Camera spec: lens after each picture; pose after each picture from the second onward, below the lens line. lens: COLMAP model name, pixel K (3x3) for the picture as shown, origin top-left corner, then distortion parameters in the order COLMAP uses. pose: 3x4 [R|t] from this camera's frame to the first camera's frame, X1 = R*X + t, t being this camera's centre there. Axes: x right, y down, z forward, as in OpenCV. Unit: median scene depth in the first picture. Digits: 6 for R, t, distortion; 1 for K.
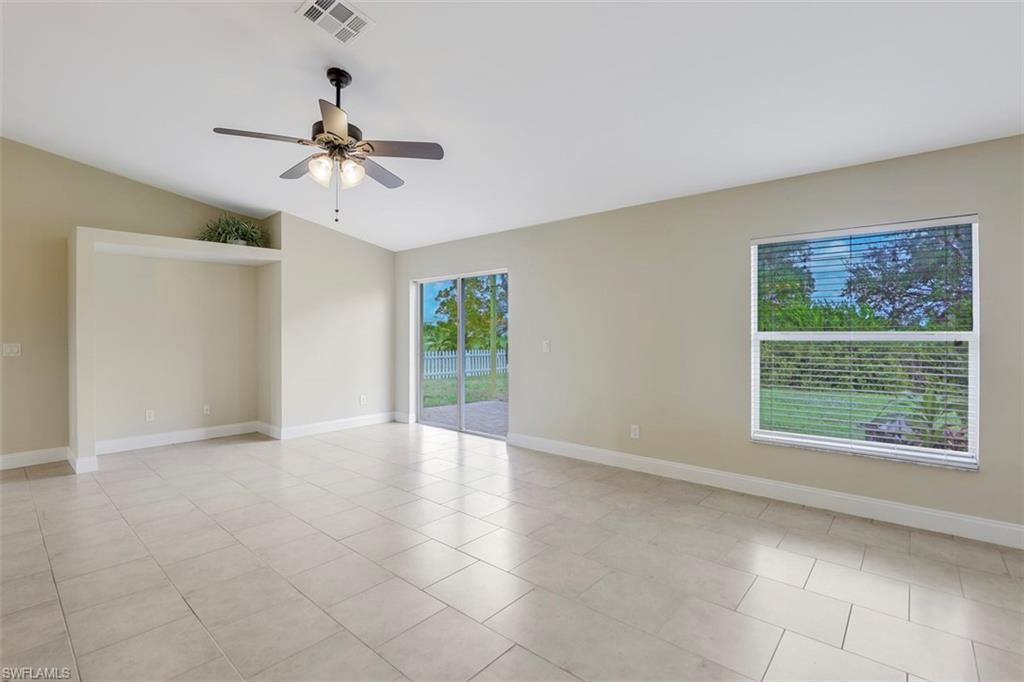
lens RADIAL K [[468.1, 0, 516.0], [0, 468.1, 332.0], [0, 0, 1]] dist [-0.037359, 0.008443]
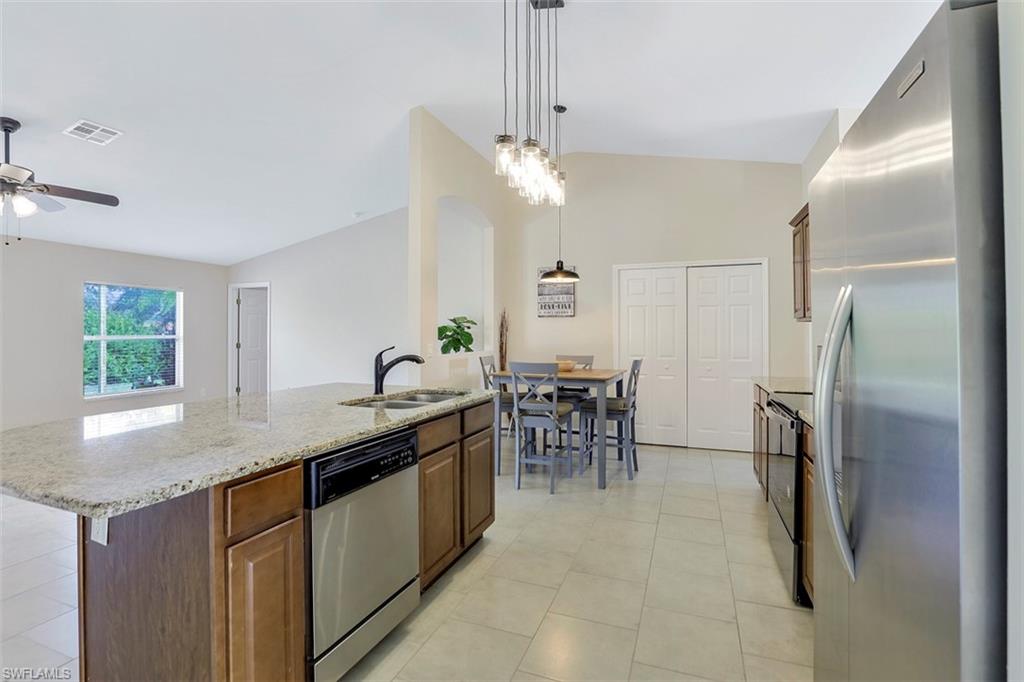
lens RADIAL K [[468.1, 0, 516.0], [0, 468.1, 332.0], [0, 0, 1]] dist [-0.037359, 0.008443]
pose [[-0.344756, 0.009588, 0.938643, -1.044562], [0.004174, 0.999954, -0.008682, 0.003896], [-0.938683, 0.000925, -0.344780, 0.075926]]
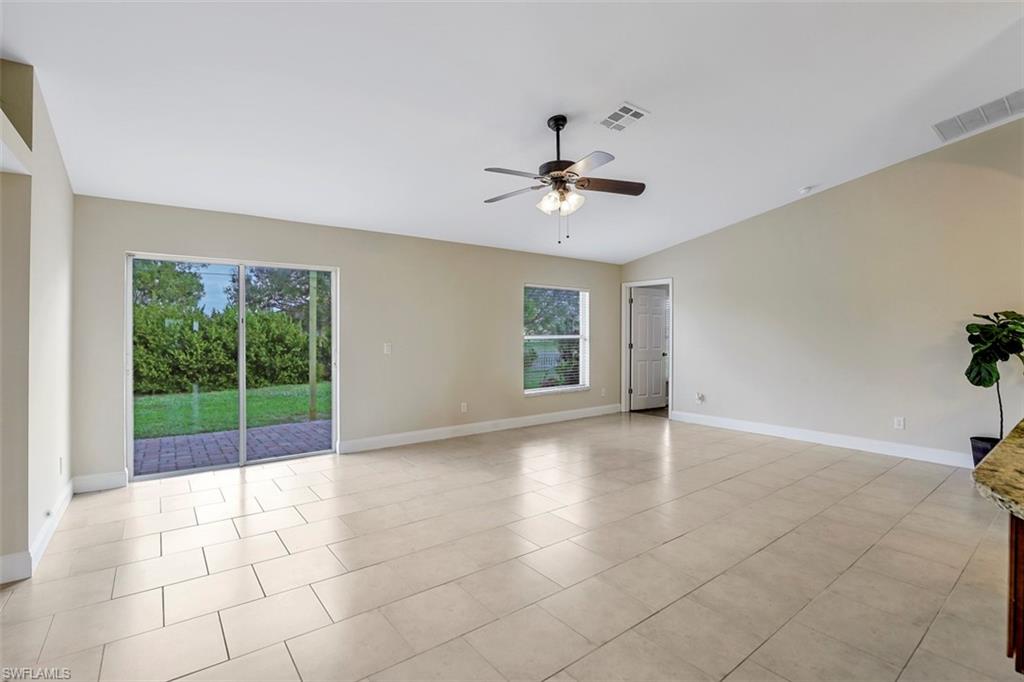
lens RADIAL K [[468.1, 0, 516.0], [0, 468.1, 332.0], [0, 0, 1]] dist [-0.037359, 0.008443]
pose [[0.187460, 0.008518, 0.982235, -0.851408], [-0.003069, 0.999963, -0.008087, -0.000221], [-0.982267, -0.001498, 0.187479, 0.458629]]
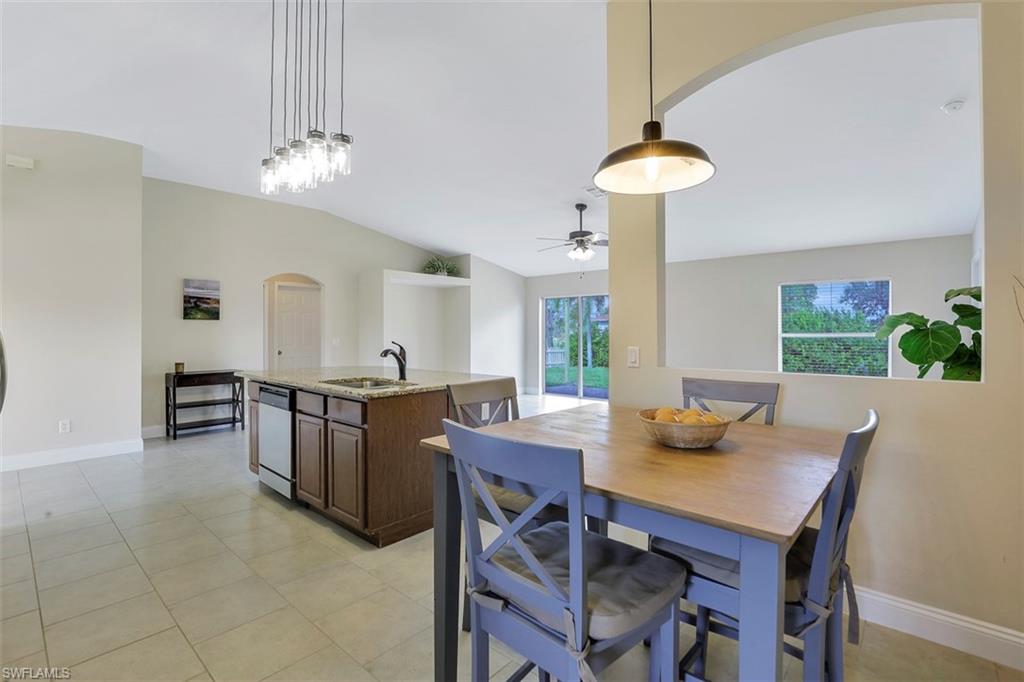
lens RADIAL K [[468.1, 0, 516.0], [0, 468.1, 332.0], [0, 0, 1]] dist [-0.037359, 0.008443]
pose [[0.999973, 0.003364, -0.006478, -0.342385], [-0.003370, 0.999994, -0.000955, 0.001350], [0.006474, 0.000977, 0.999979, -0.554160]]
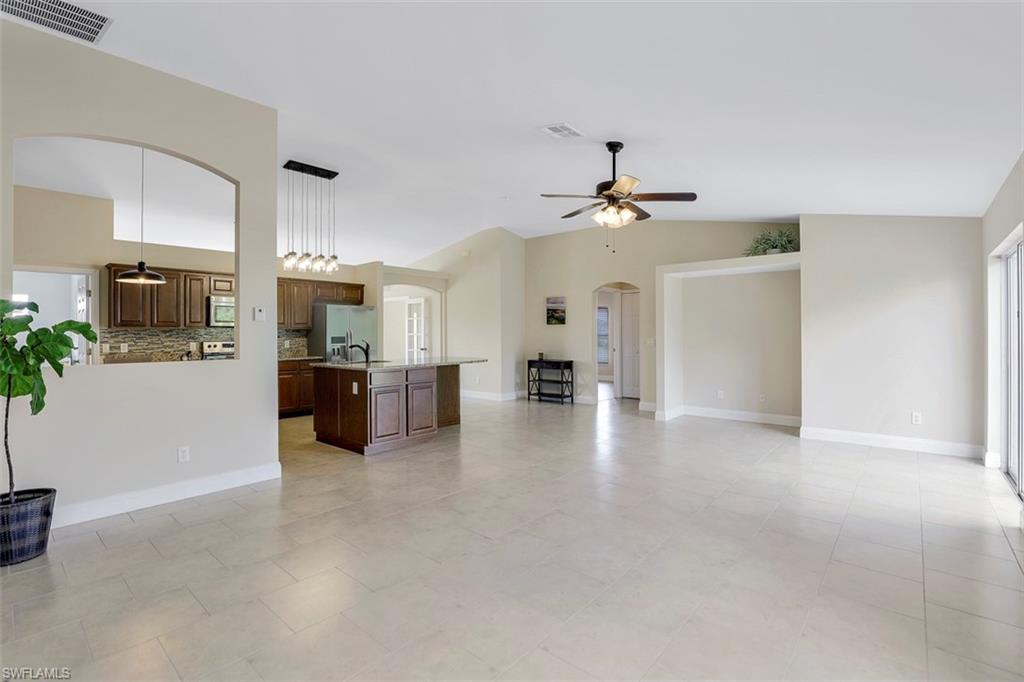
lens RADIAL K [[468.1, 0, 516.0], [0, 468.1, 332.0], [0, 0, 1]] dist [-0.037359, 0.008443]
pose [[0.003655, 0.004829, -0.999982, 0.508328], [0.003974, 0.999980, 0.004843, -0.008383], [0.999985, -0.003992, 0.003636, 0.367206]]
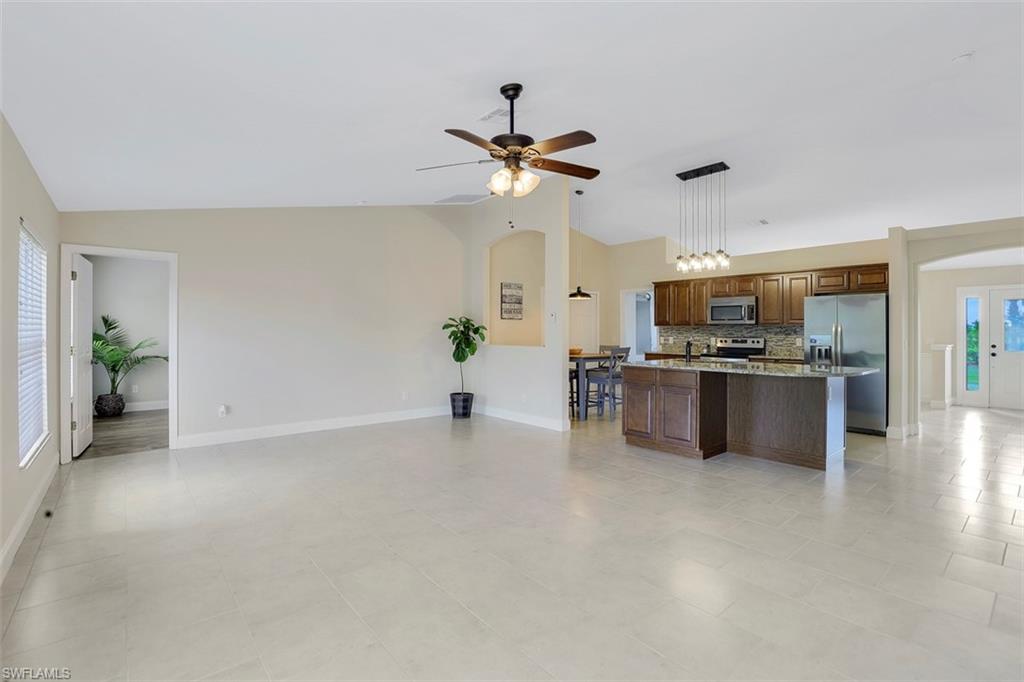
lens RADIAL K [[468.1, 0, 516.0], [0, 468.1, 332.0], [0, 0, 1]] dist [-0.037359, 0.008443]
pose [[-0.990217, 0.003415, 0.139492, -0.305291], [0.004211, 0.999976, 0.005414, -0.006926], [-0.139471, 0.005948, -0.990208, 1.071378]]
